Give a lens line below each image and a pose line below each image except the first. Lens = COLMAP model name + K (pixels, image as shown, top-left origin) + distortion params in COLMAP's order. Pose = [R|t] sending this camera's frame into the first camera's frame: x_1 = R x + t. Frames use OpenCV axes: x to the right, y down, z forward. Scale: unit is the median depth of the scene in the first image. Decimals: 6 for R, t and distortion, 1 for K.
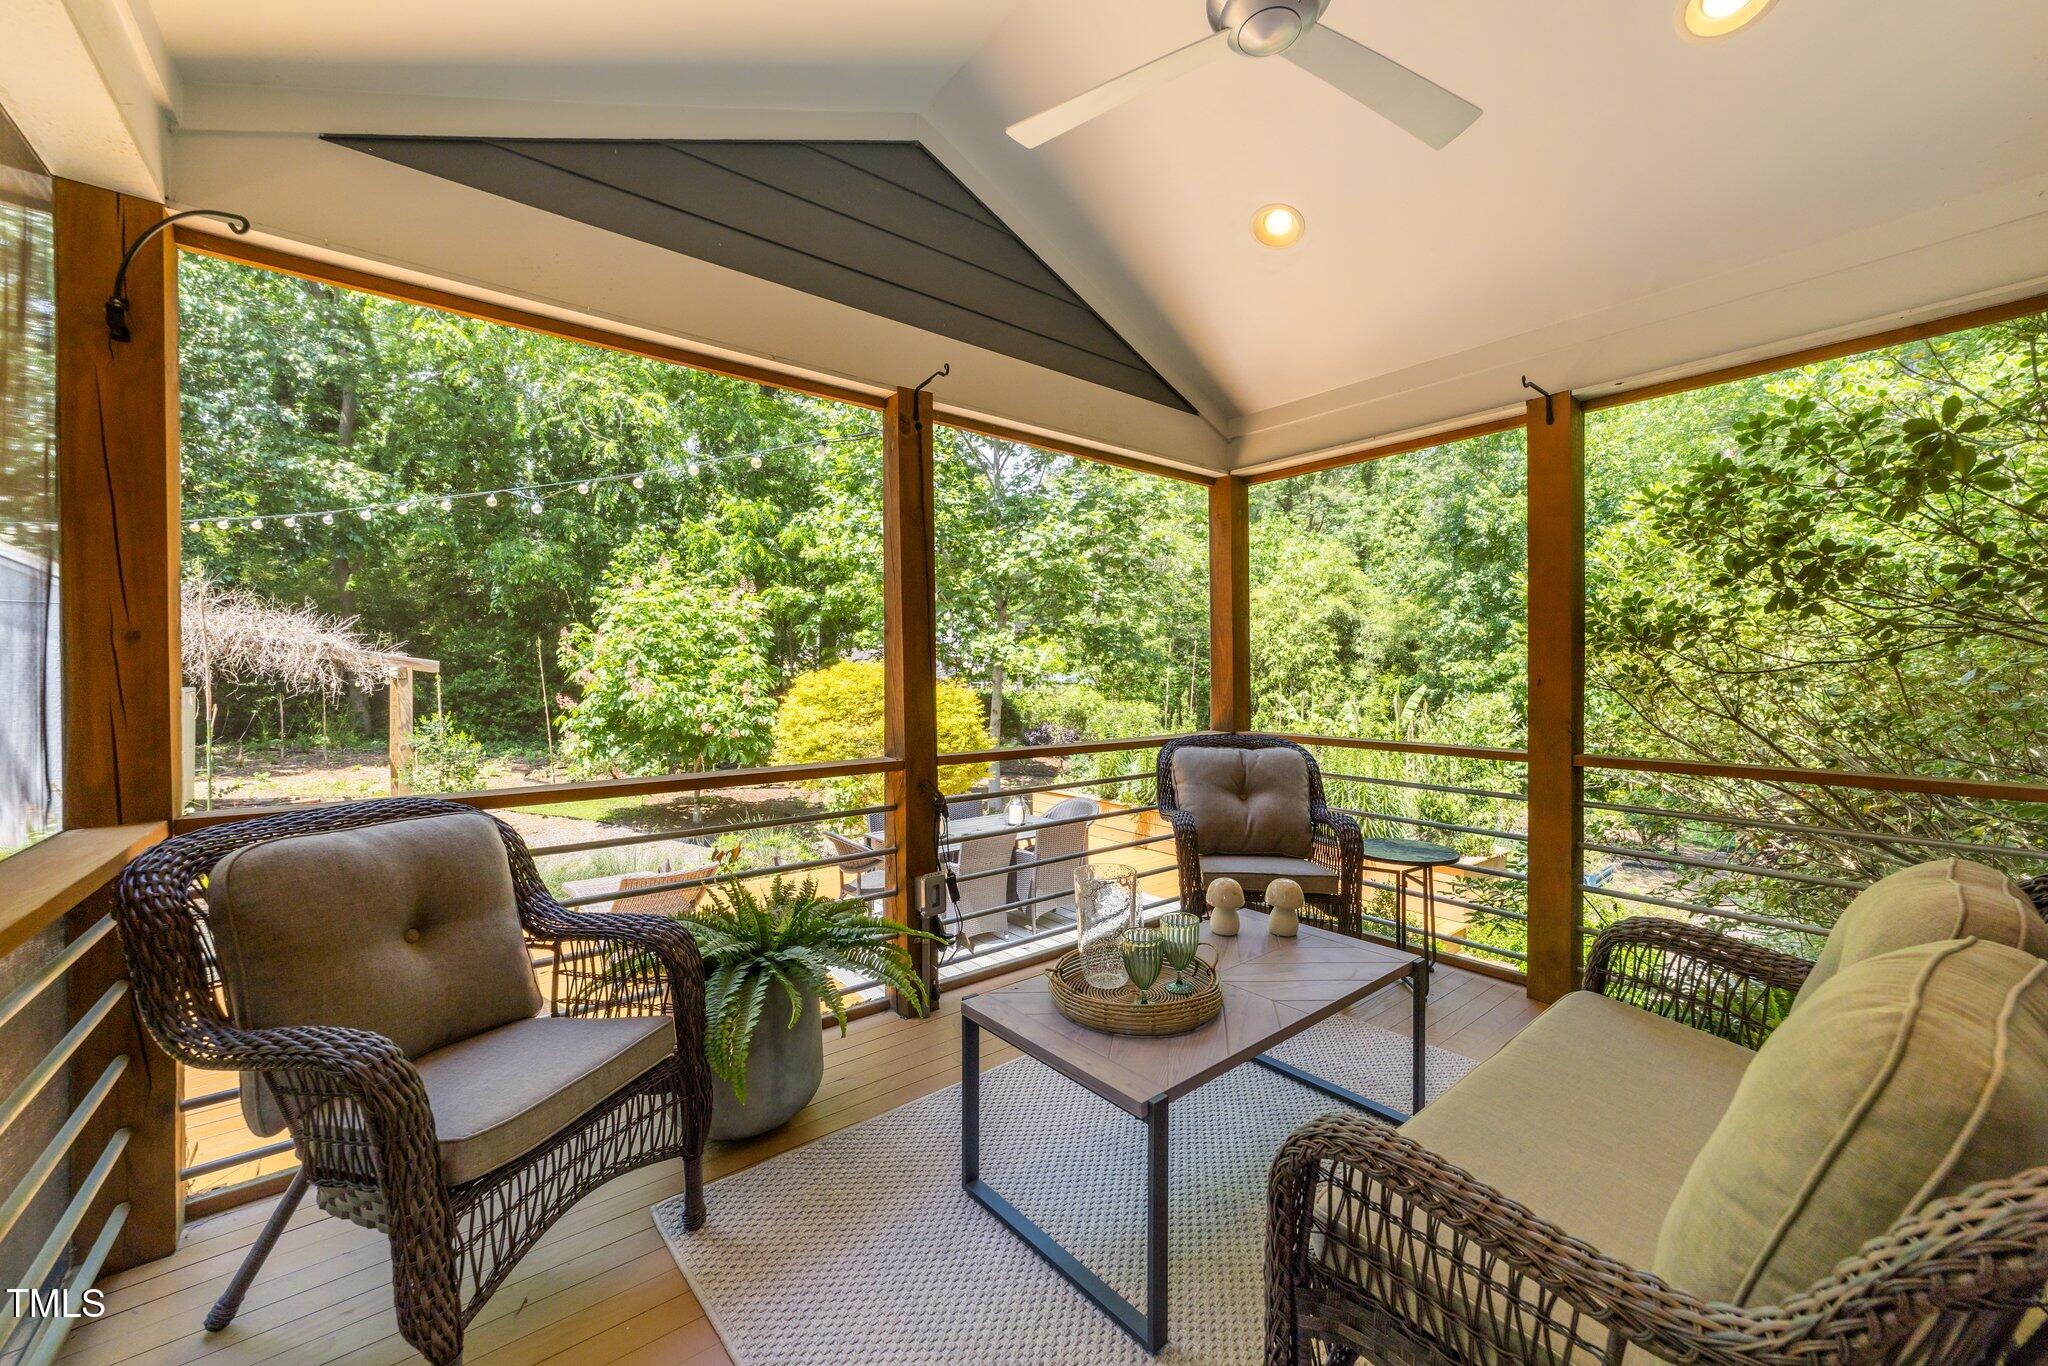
lens RADIAL K [[781.4, 0, 1020.7], [0, 781.4, 674.9], [0, 0, 1]] dist [0.000063, 0.000348]
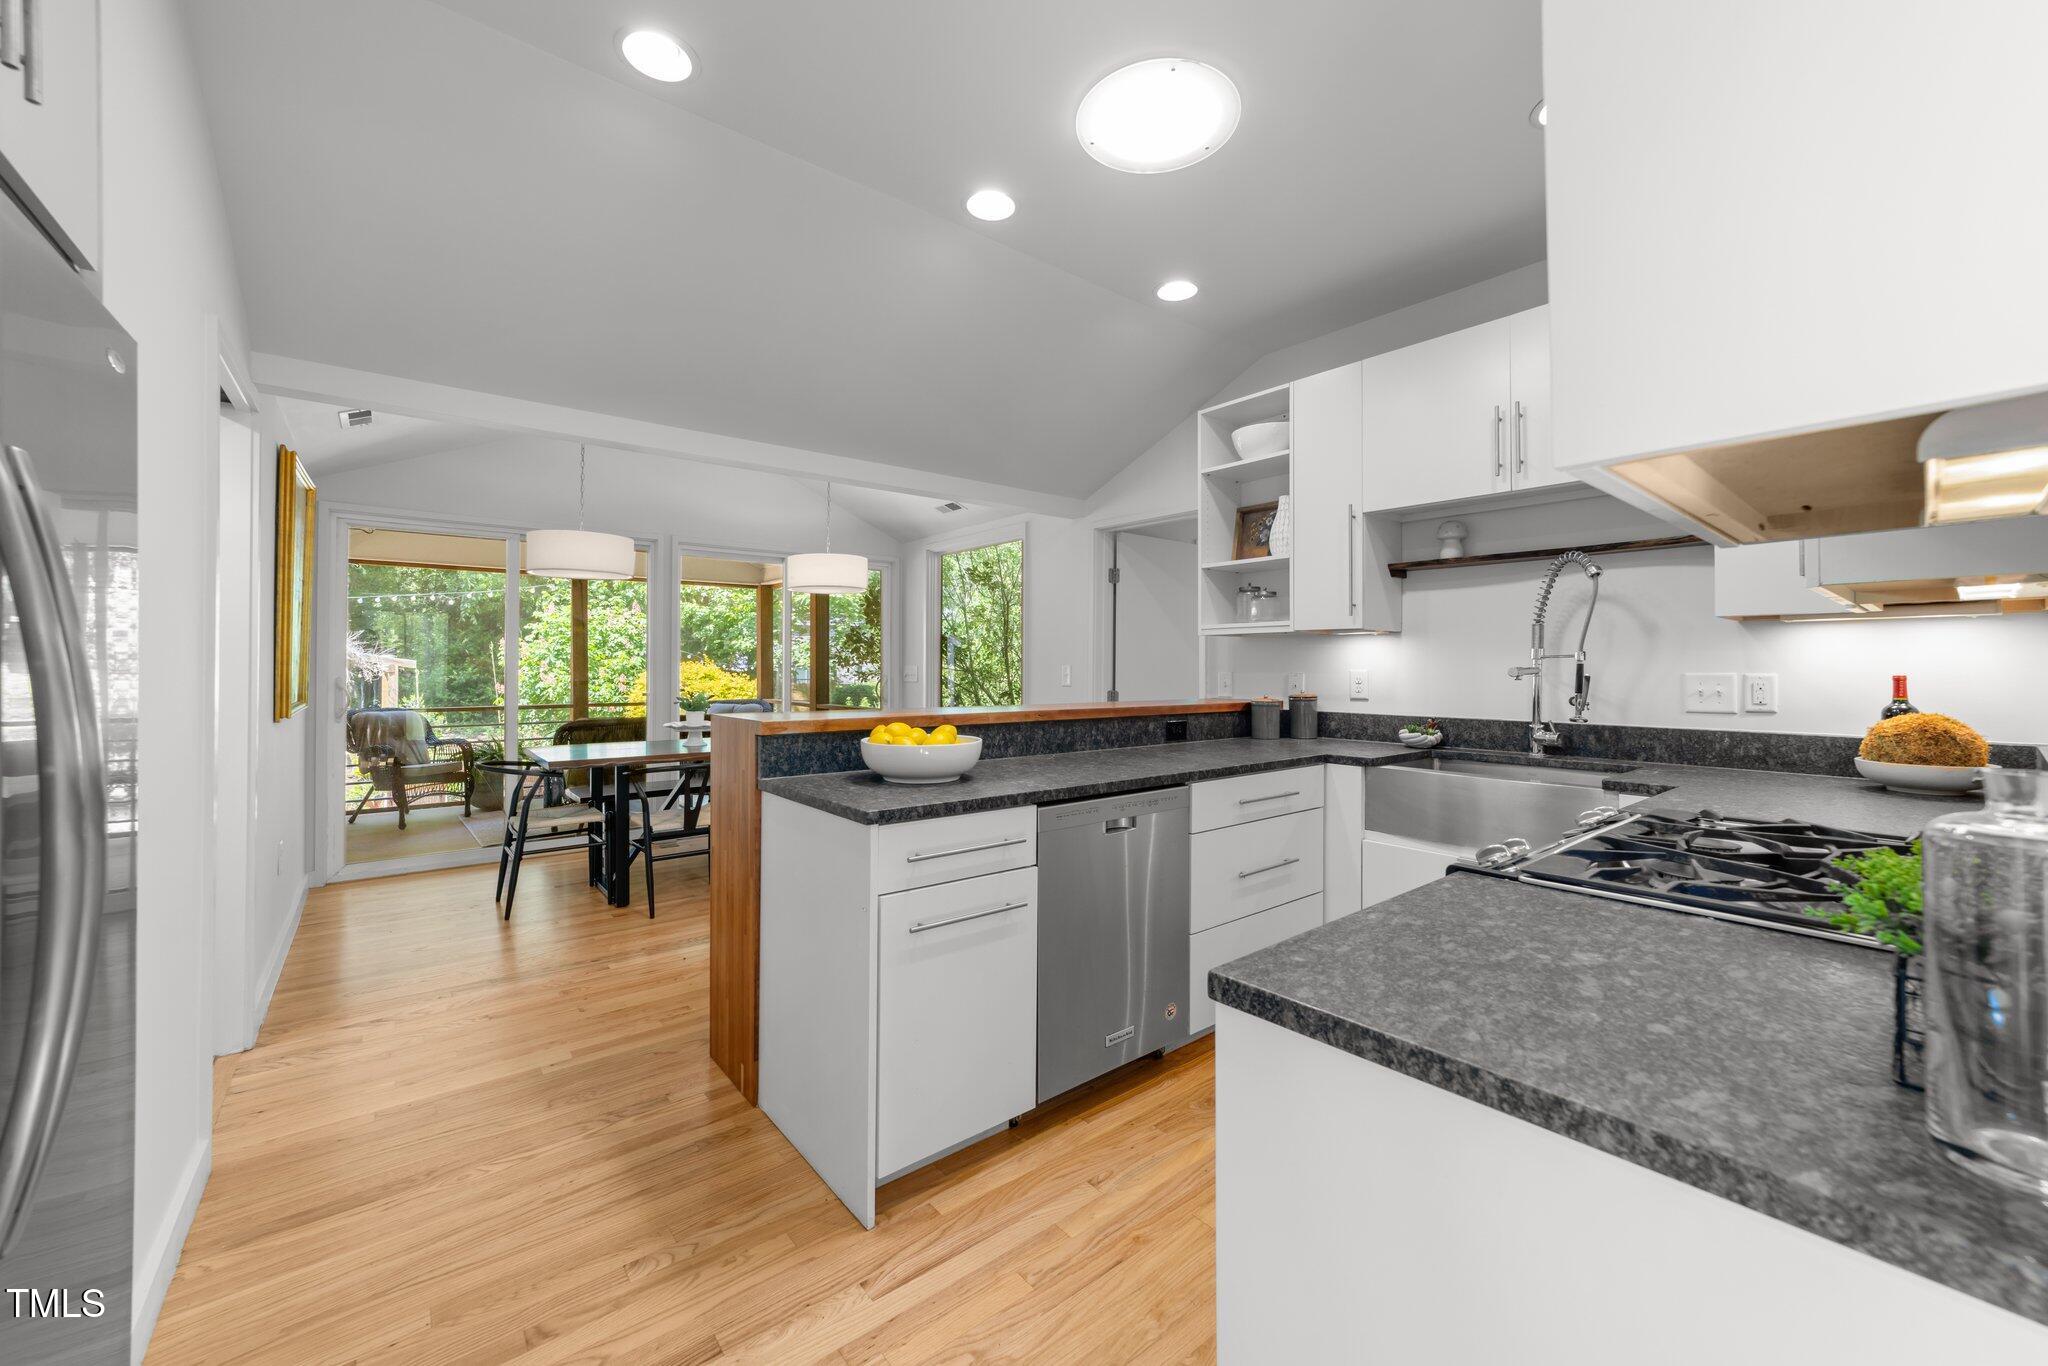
lens RADIAL K [[789.0, 0, 1015.8], [0, 789.0, 658.1], [0, 0, 1]] dist [0.000035, 0.000057]
pose [[0.999984, 0.005327, 0.001887, 0.393173], [-0.005301, 0.999894, -0.013588, -0.008141], [-0.001959, 0.013578, 0.999906, -0.502995]]
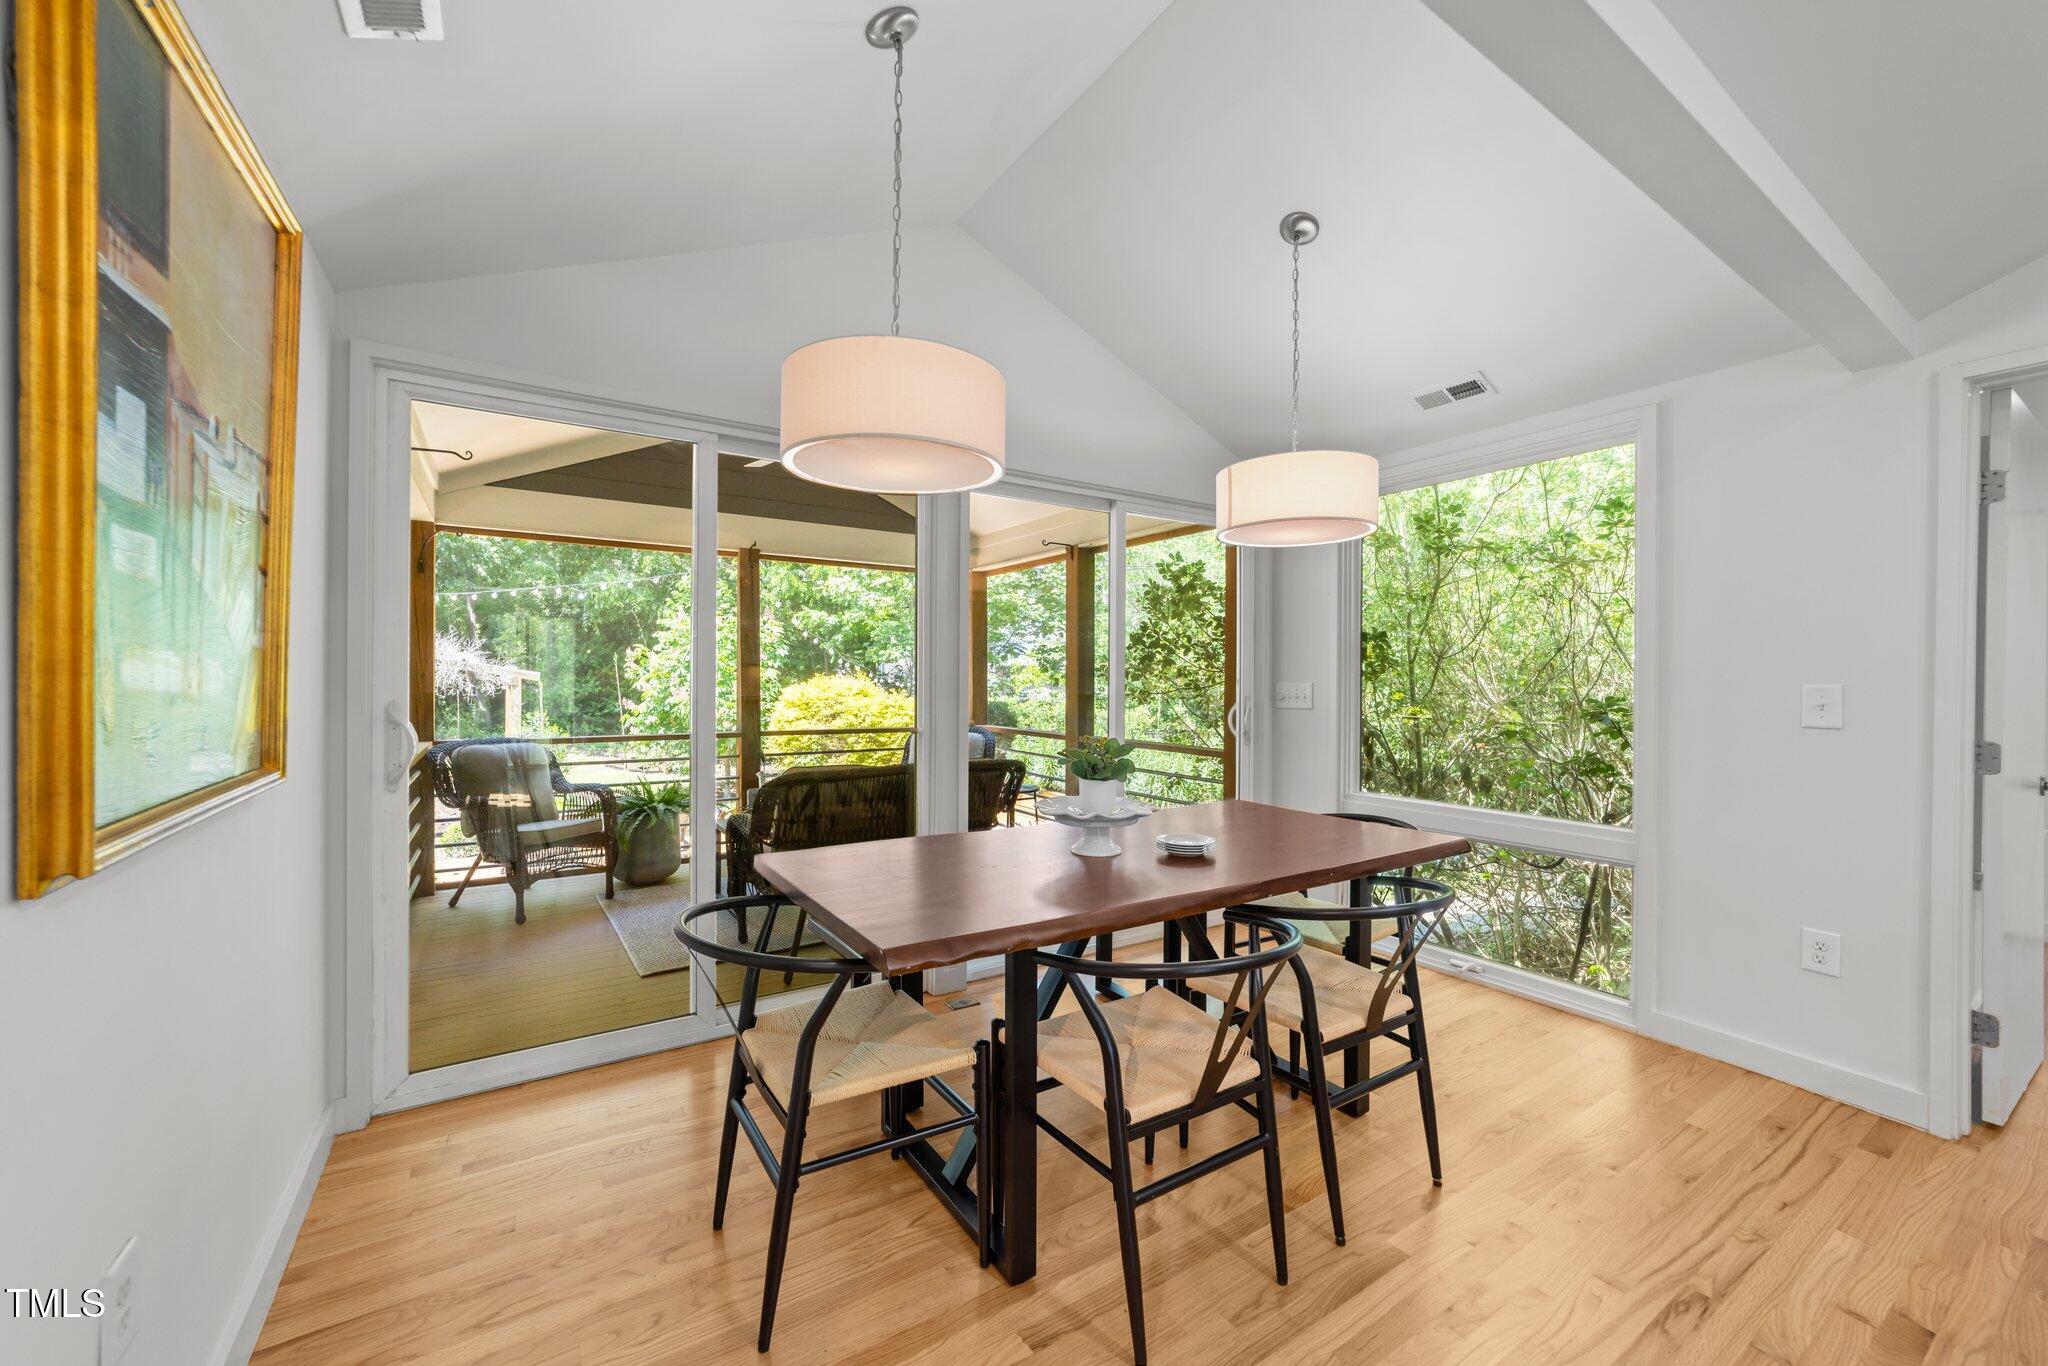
lens RADIAL K [[788.9, 0, 1022.3], [0, 788.9, 681.2], [0, 0, 1]] dist [-0.001555, 0.000058]
pose [[0.995046, 0.010418, -0.098867, 0.219633], [-0.010727, 0.999939, -0.002597, -0.008000], [0.098834, 0.003645, 0.995097, -0.273516]]
